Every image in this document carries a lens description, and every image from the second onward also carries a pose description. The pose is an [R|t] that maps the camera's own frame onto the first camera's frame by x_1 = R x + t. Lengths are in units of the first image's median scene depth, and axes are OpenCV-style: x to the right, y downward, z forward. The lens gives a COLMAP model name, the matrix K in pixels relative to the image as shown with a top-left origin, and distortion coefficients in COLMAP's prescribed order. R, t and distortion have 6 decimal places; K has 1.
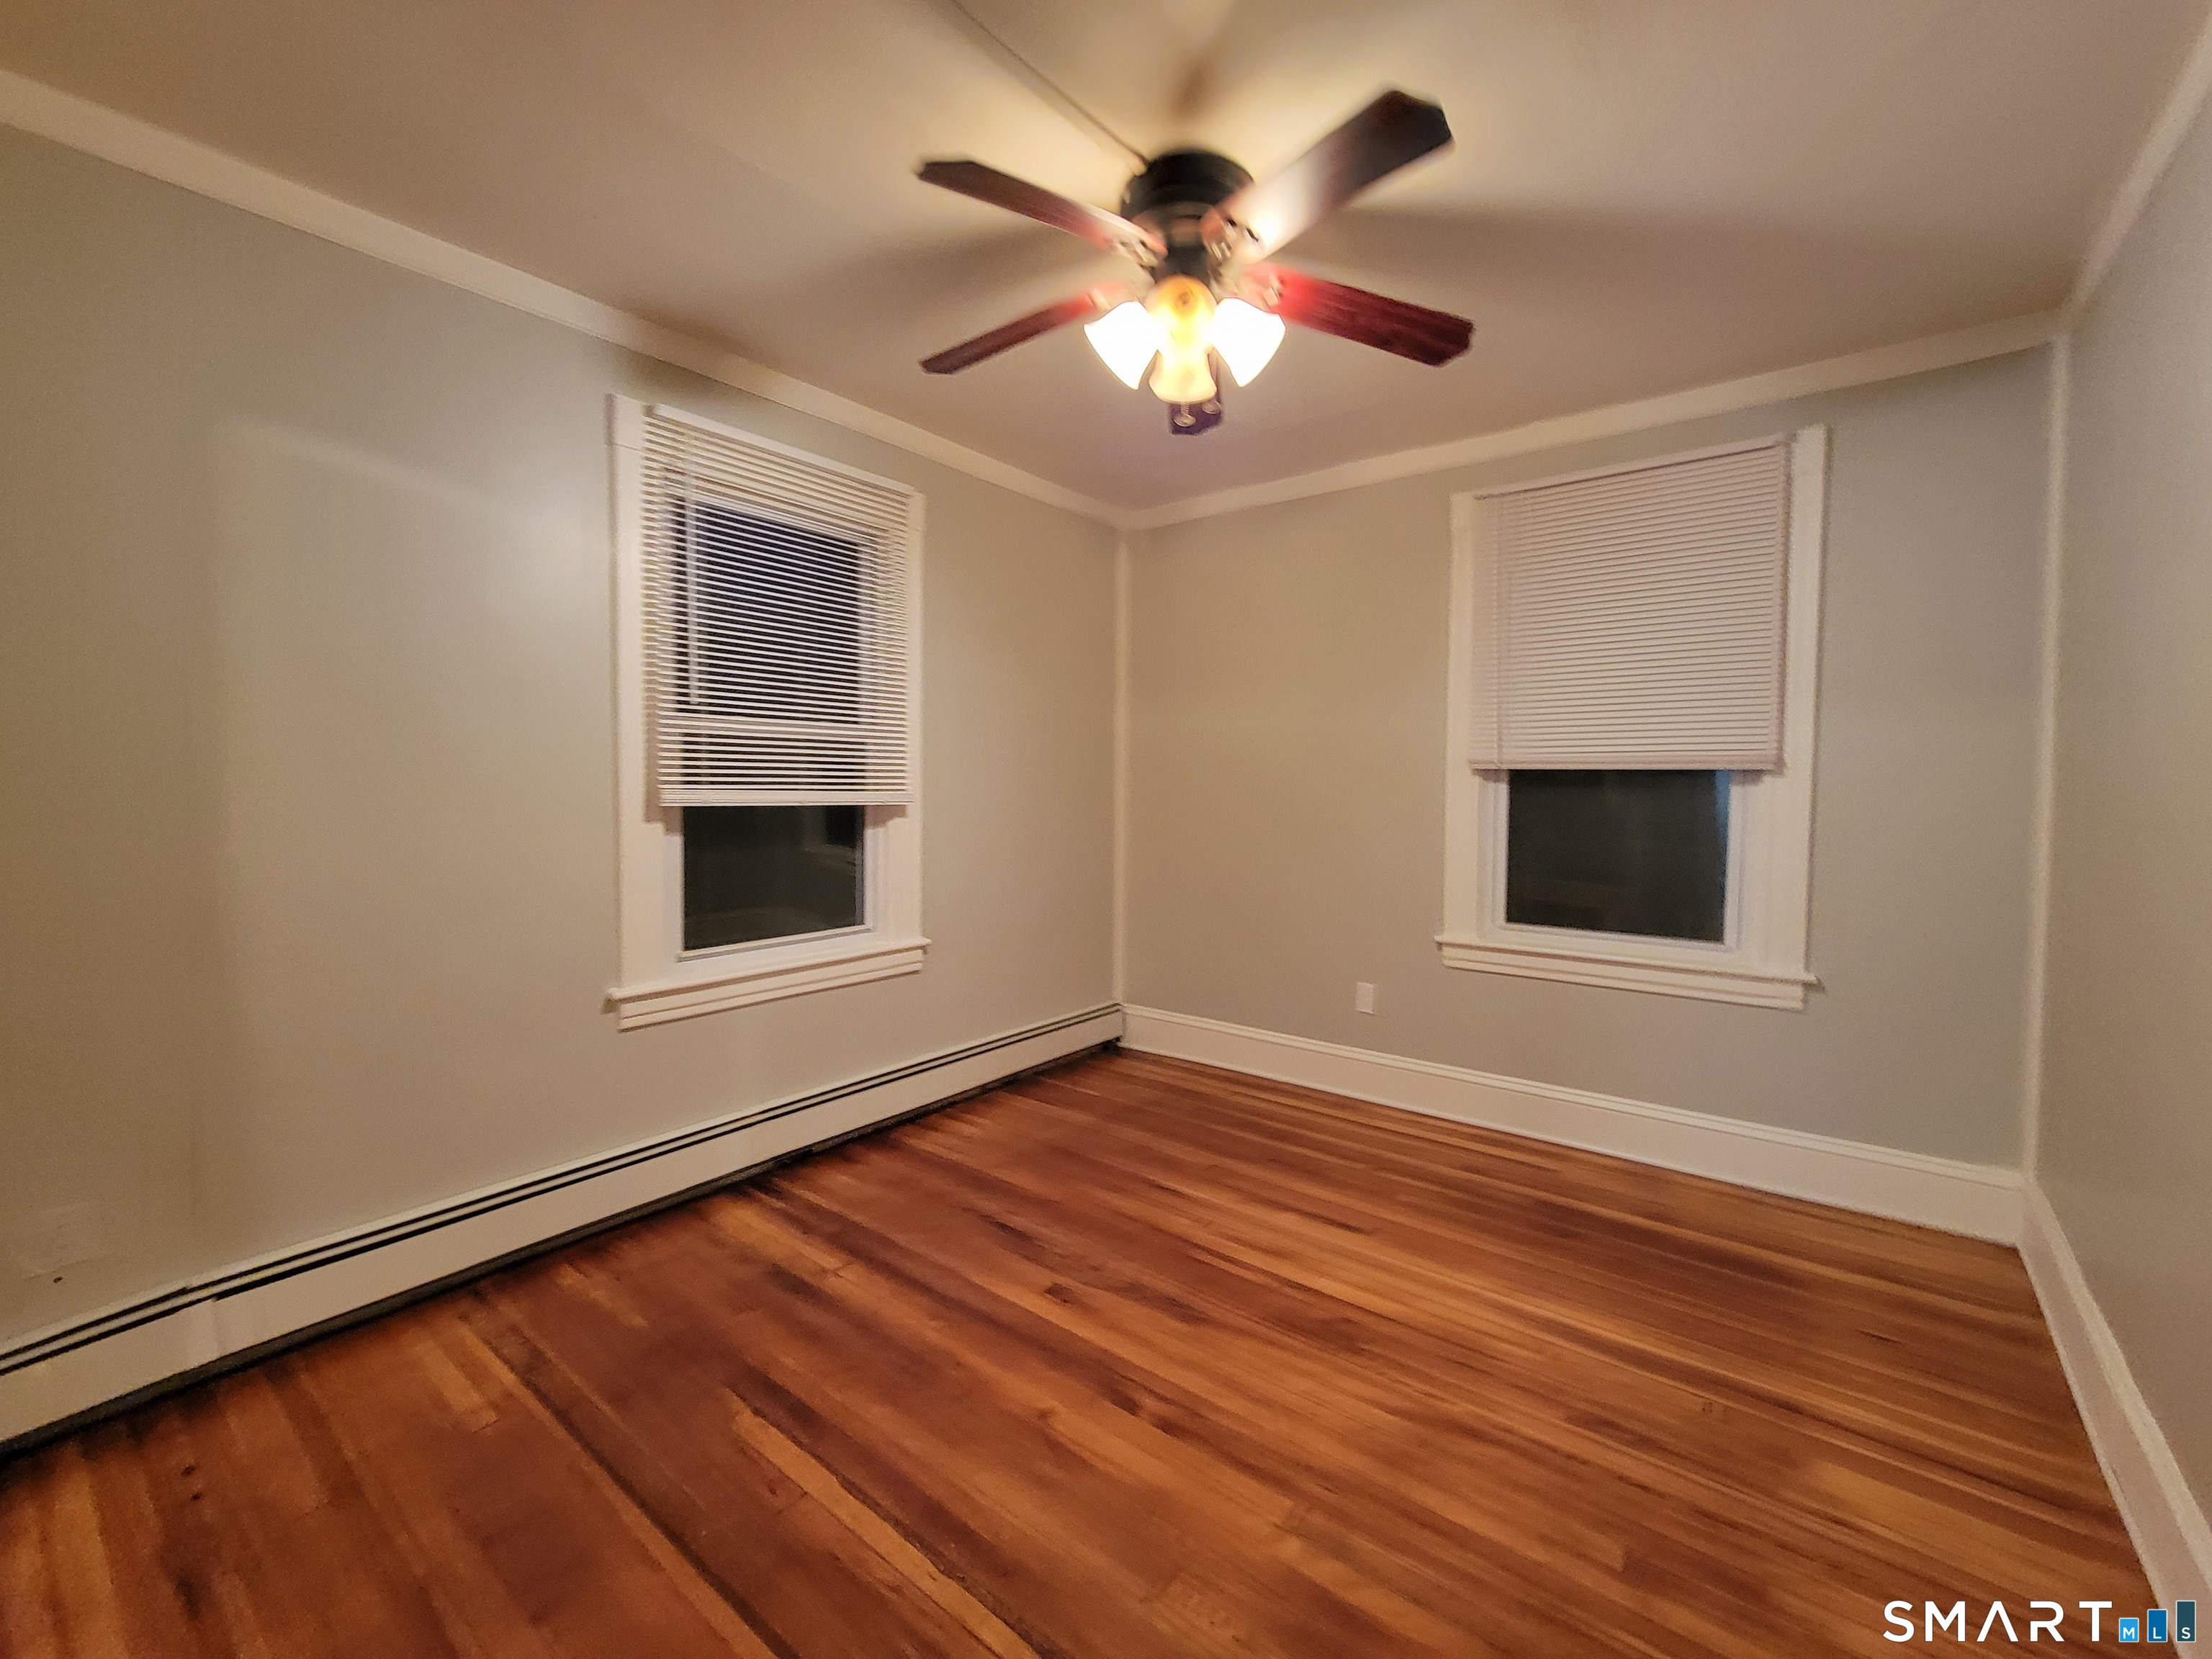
lens RADIAL K [[906.2, 0, 1097.8], [0, 906.2, 812.5], [0, 0, 1]] dist [0.016486, -0.005724]
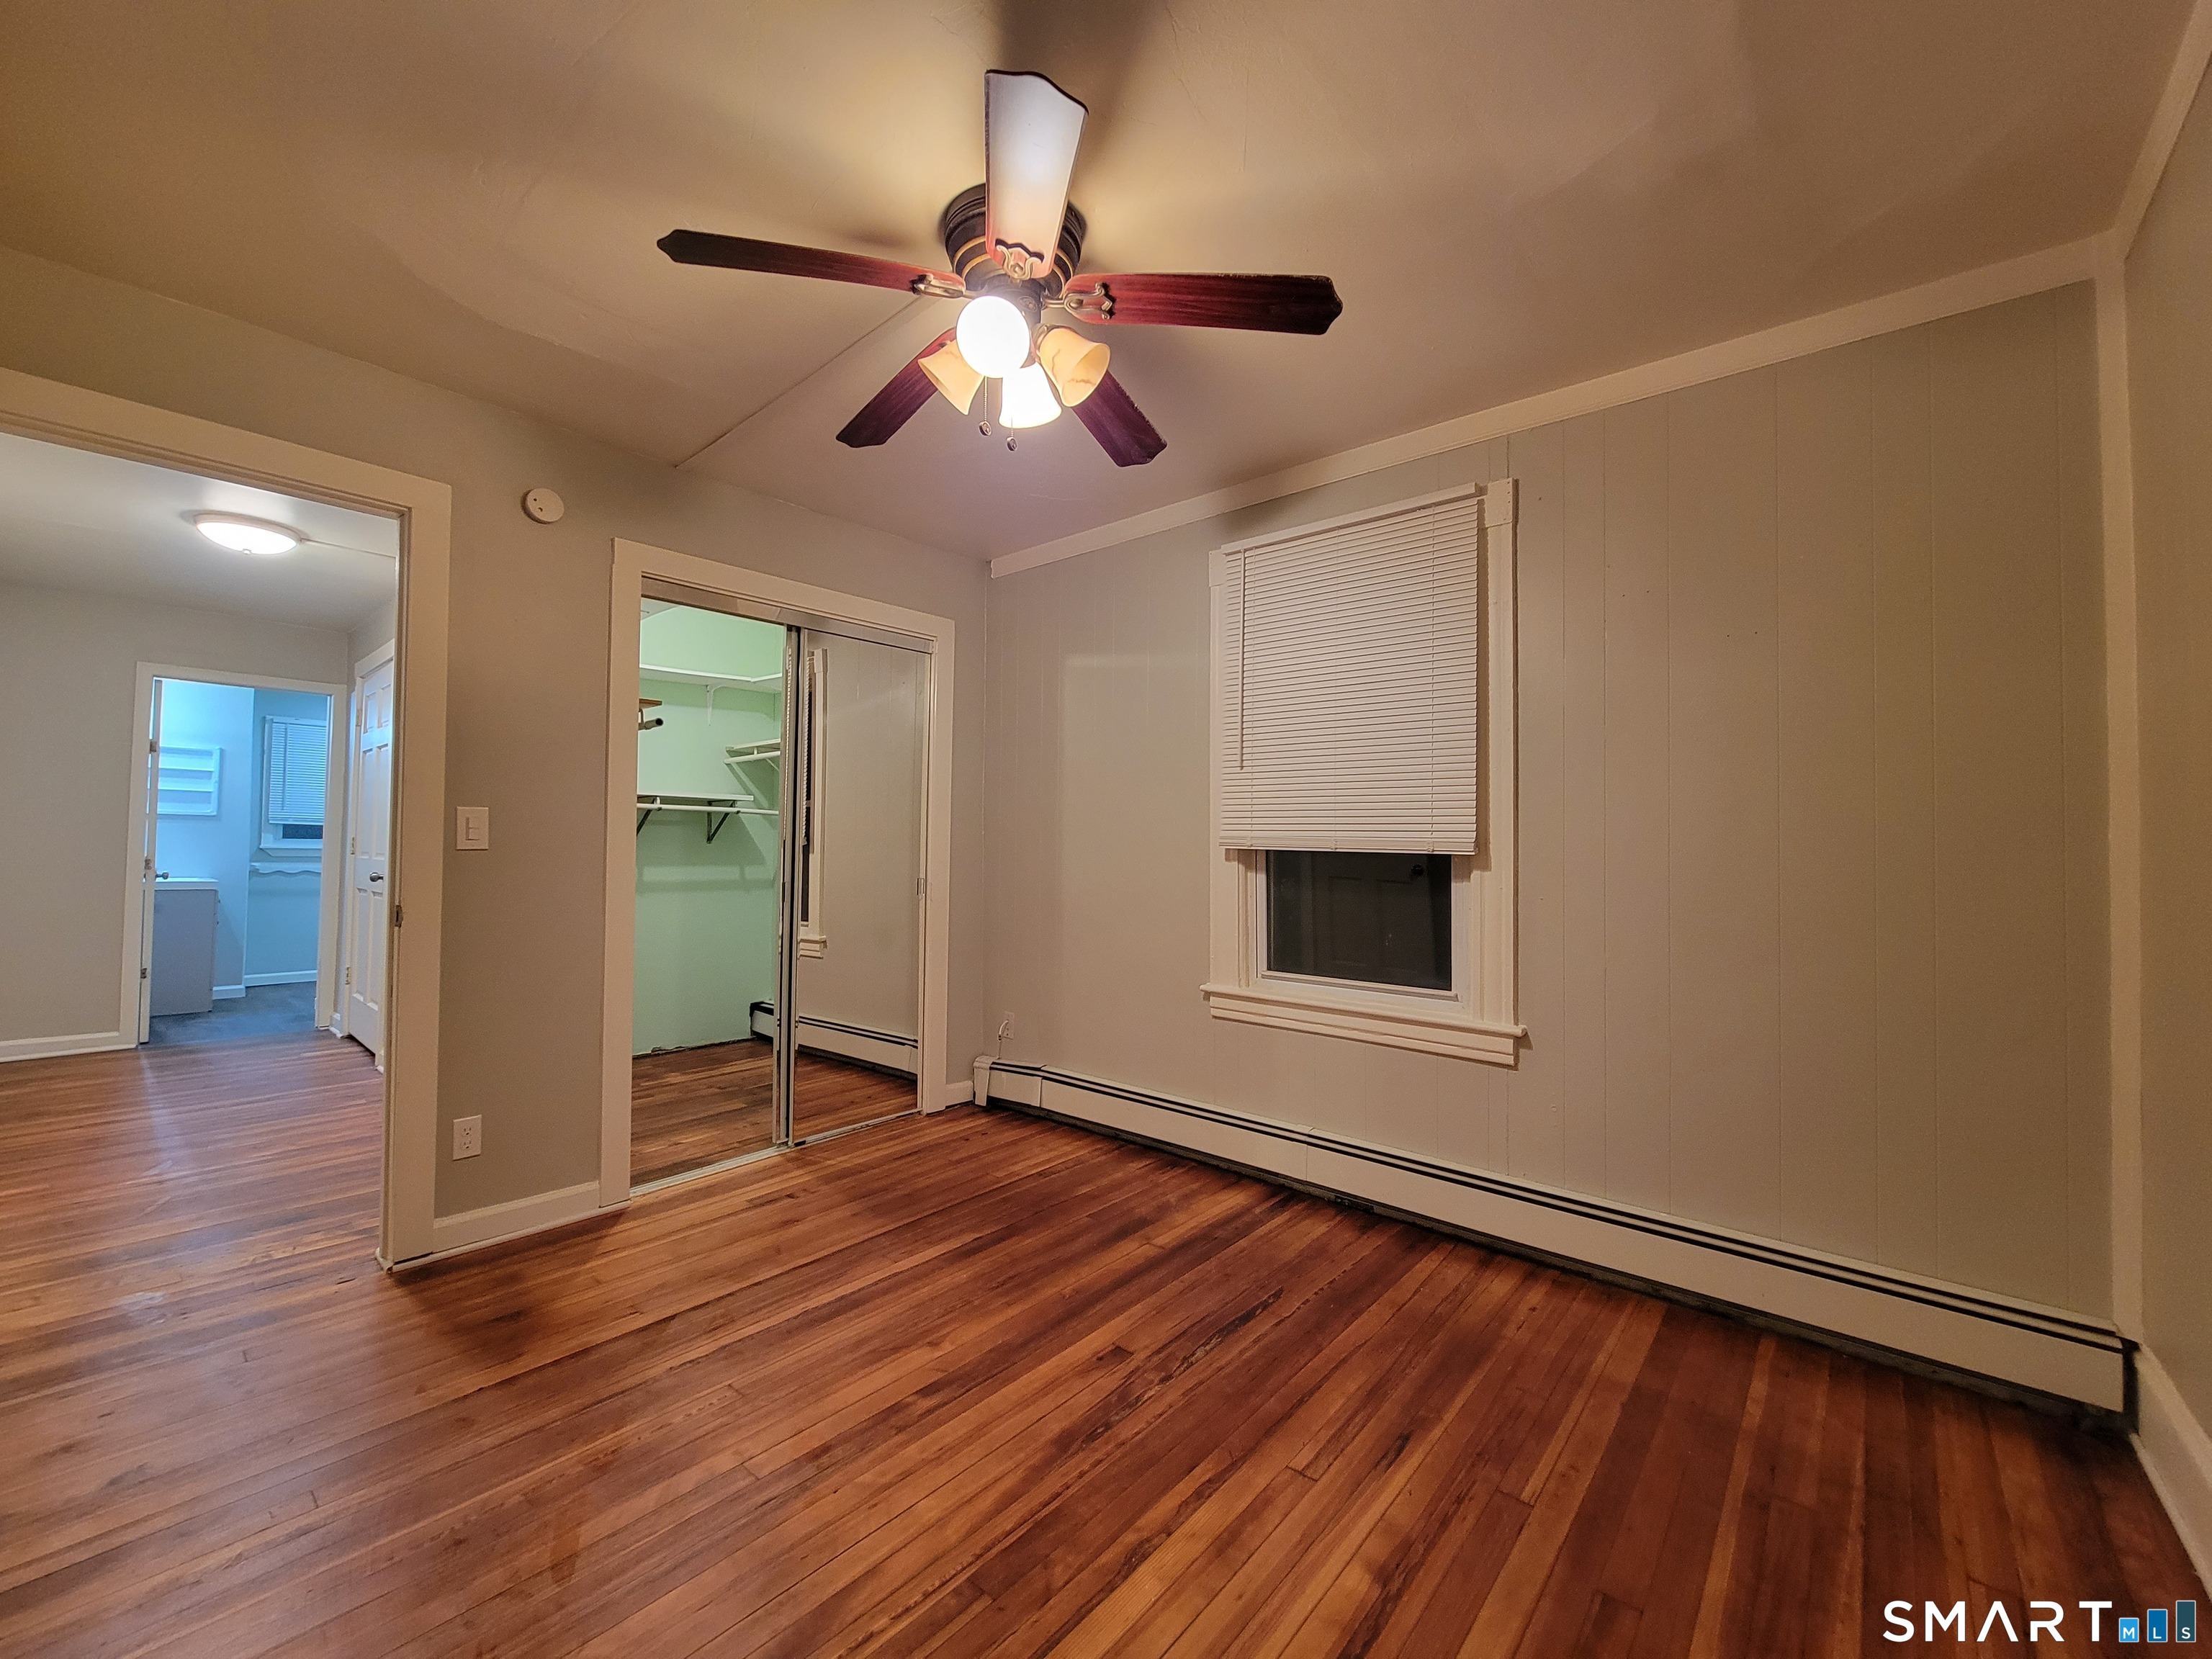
lens RADIAL K [[901.6, 0, 1105.1], [0, 901.6, 822.3], [0, 0, 1]] dist [0.003171, -0.000685]
pose [[-0.042948, -0.036441, -0.998413, 1.042439], [-0.050242, 0.998149, -0.034270, 0.011111], [0.997813, 0.048691, -0.044699, 1.141986]]
